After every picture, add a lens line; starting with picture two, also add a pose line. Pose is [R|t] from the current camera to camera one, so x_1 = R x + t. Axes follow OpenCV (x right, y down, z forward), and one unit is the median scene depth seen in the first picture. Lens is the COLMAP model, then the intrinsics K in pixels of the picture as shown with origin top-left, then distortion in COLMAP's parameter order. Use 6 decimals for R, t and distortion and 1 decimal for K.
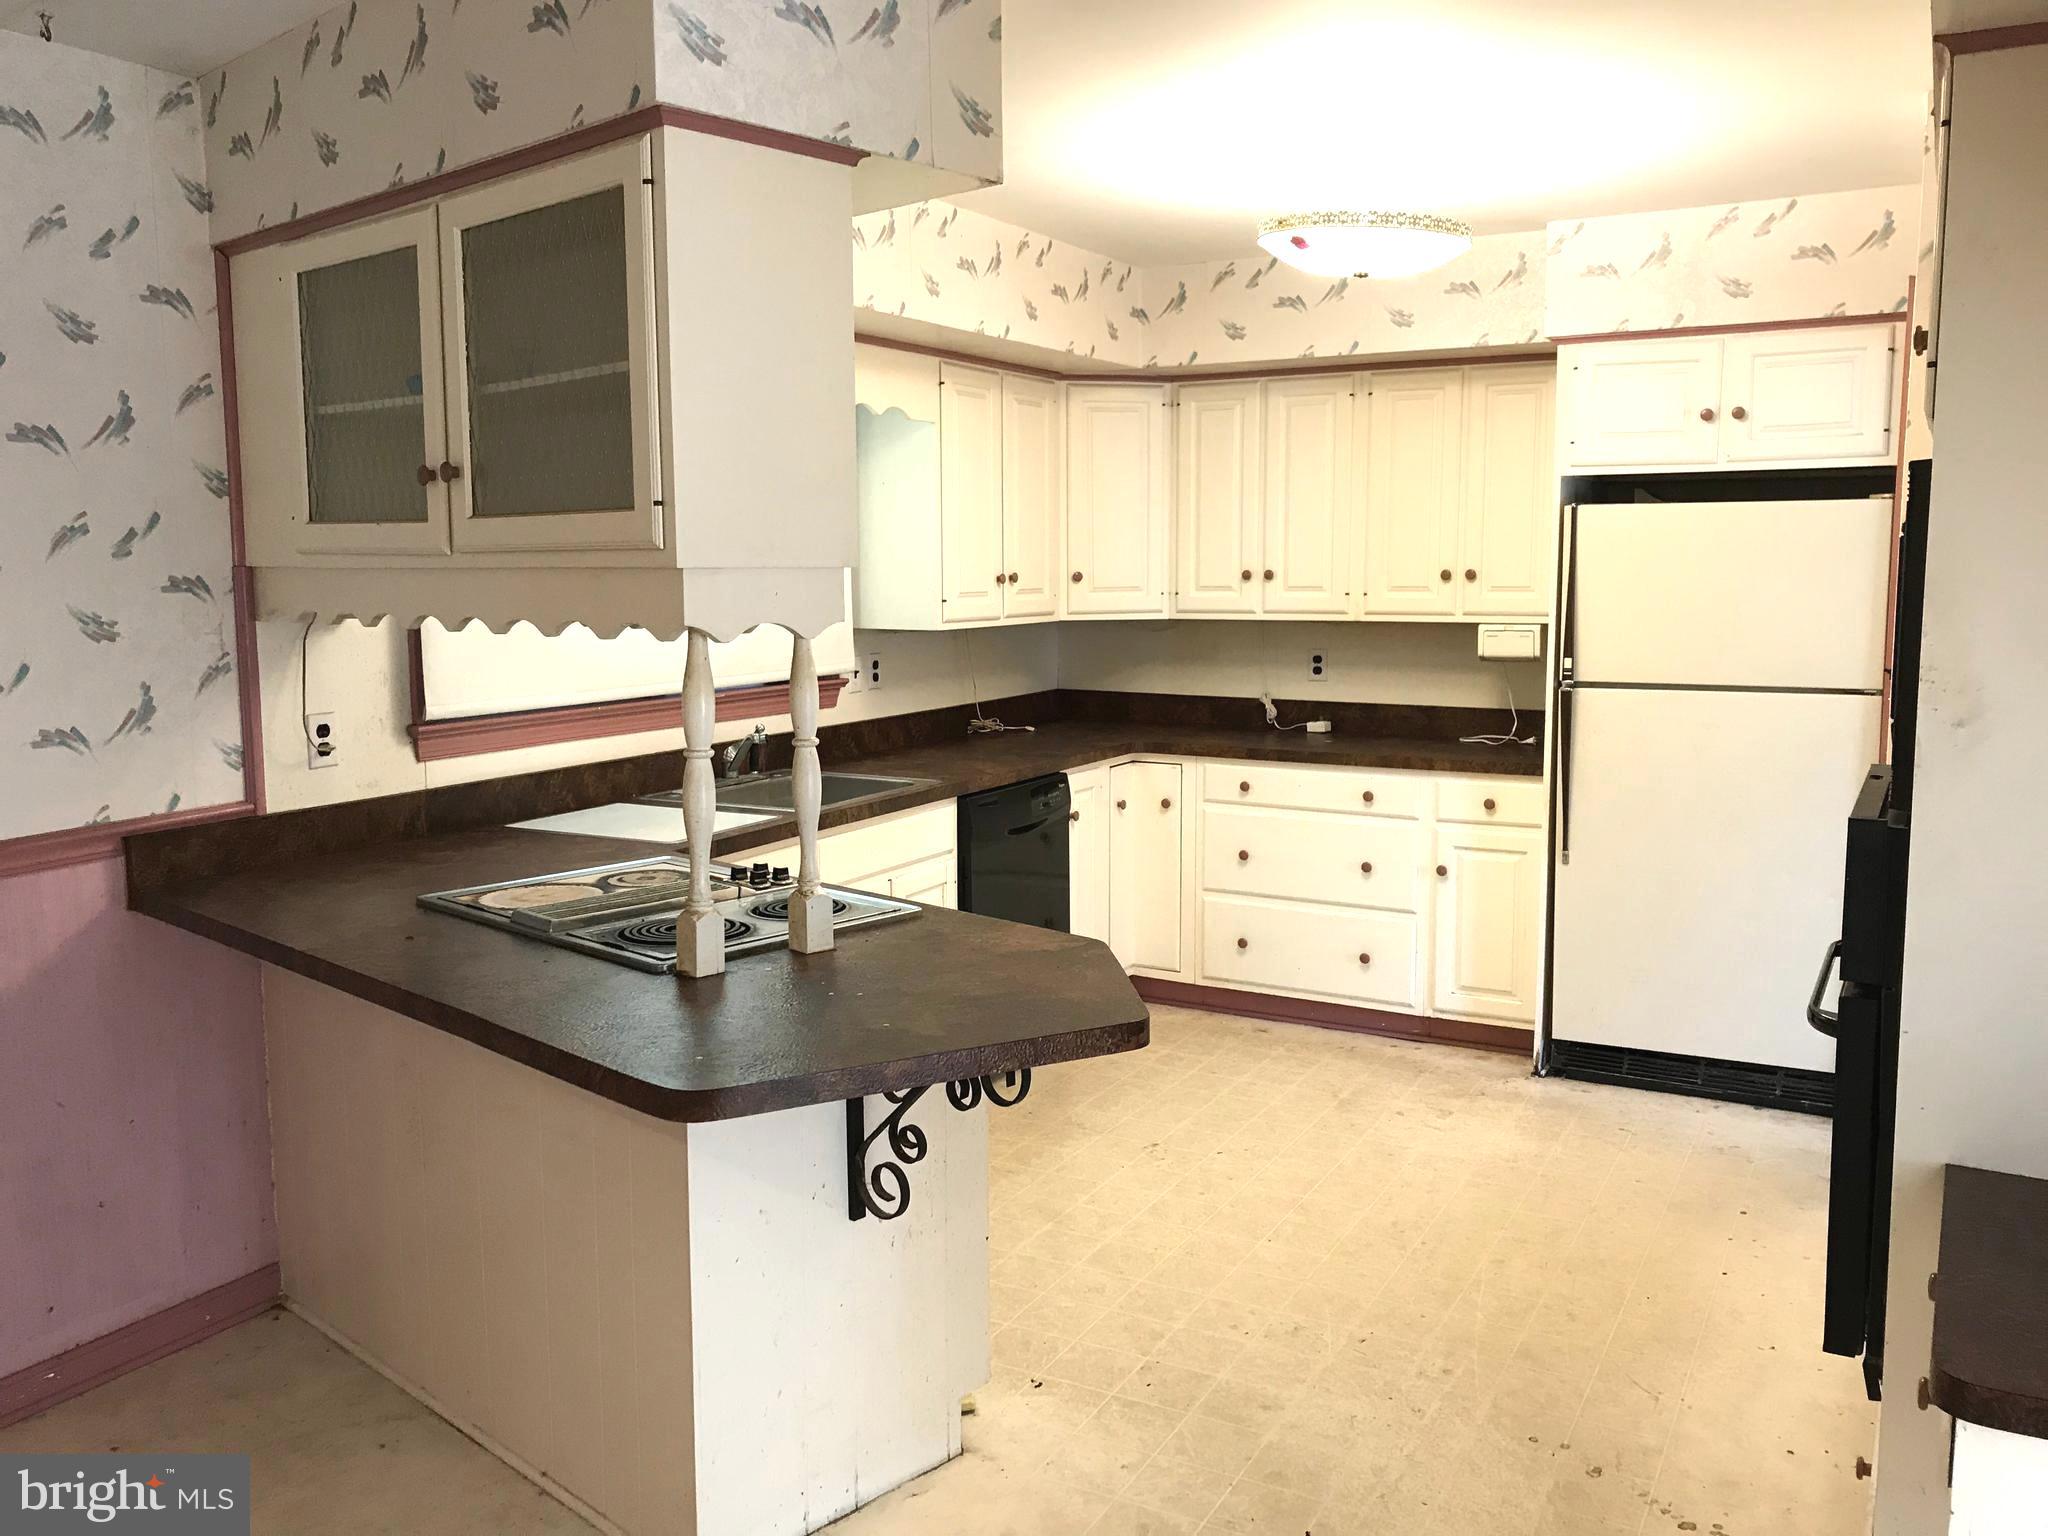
lens RADIAL K [[1670.3, 0, 1024.0], [0, 1670.3, 768.0], [0, 0, 1]] dist [-0.006086, -0.005027]
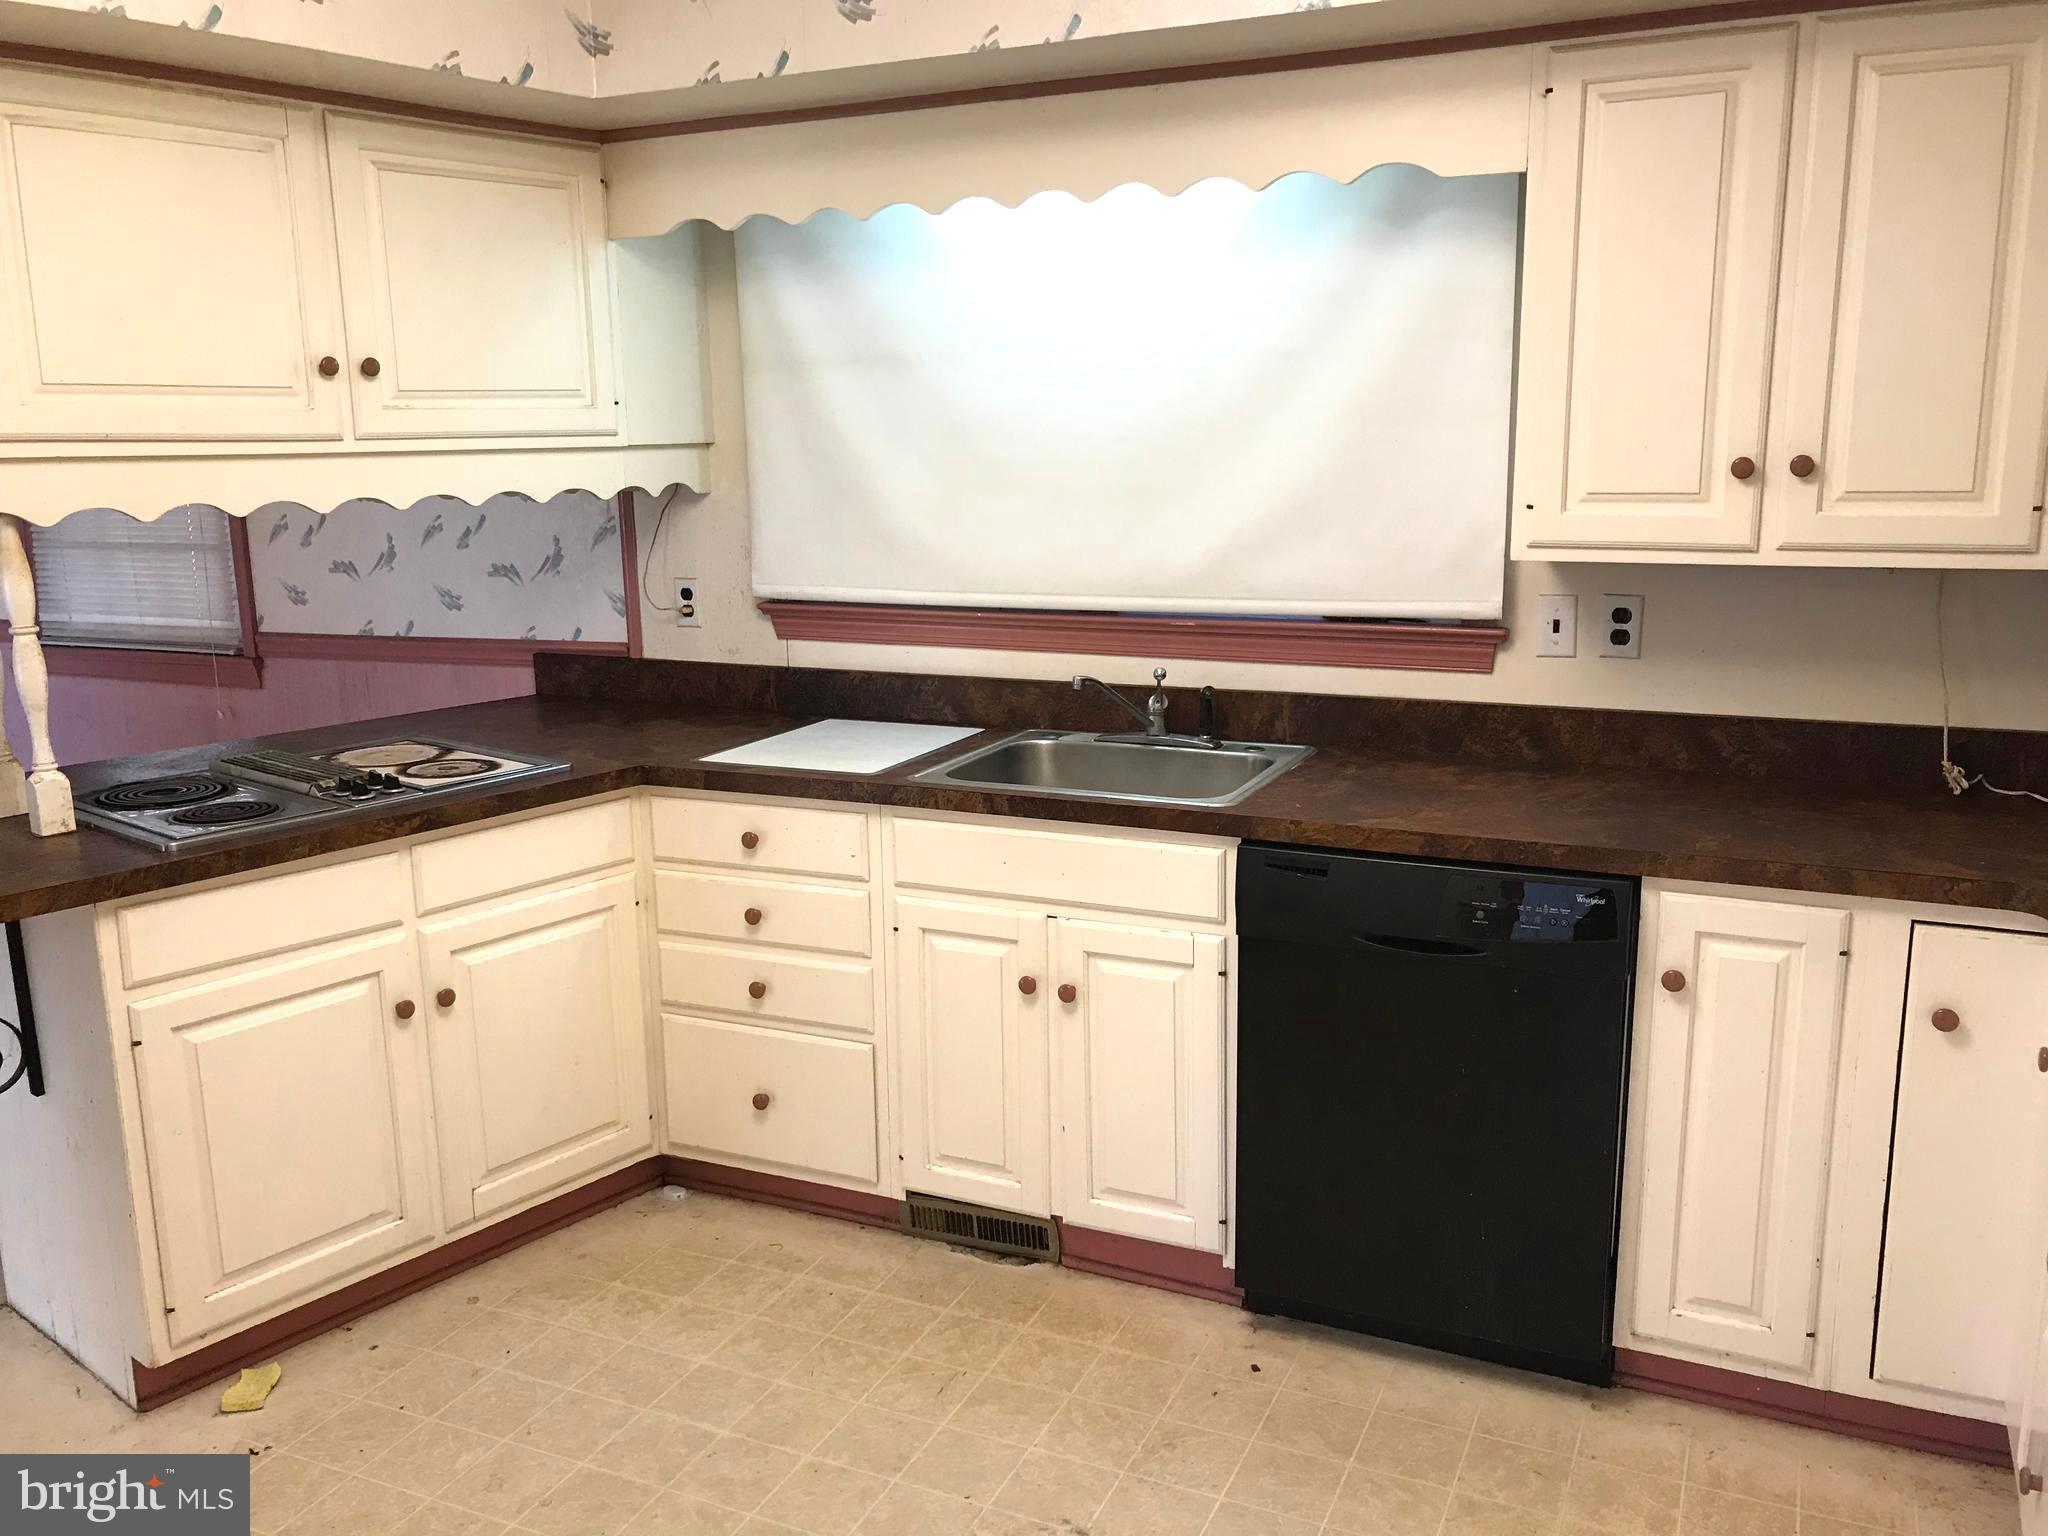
lens RADIAL K [[1650.6, 0, 1024.0], [0, 1650.6, 768.0], [0, 0, 1]] dist [0.003435, -0.002571]
pose [[0.062543, 0.198012, -0.978202, 0.707122], [-0.113642, 0.975159, 0.190130, -0.147155], [0.991551, 0.099274, 0.083492, 1.175038]]
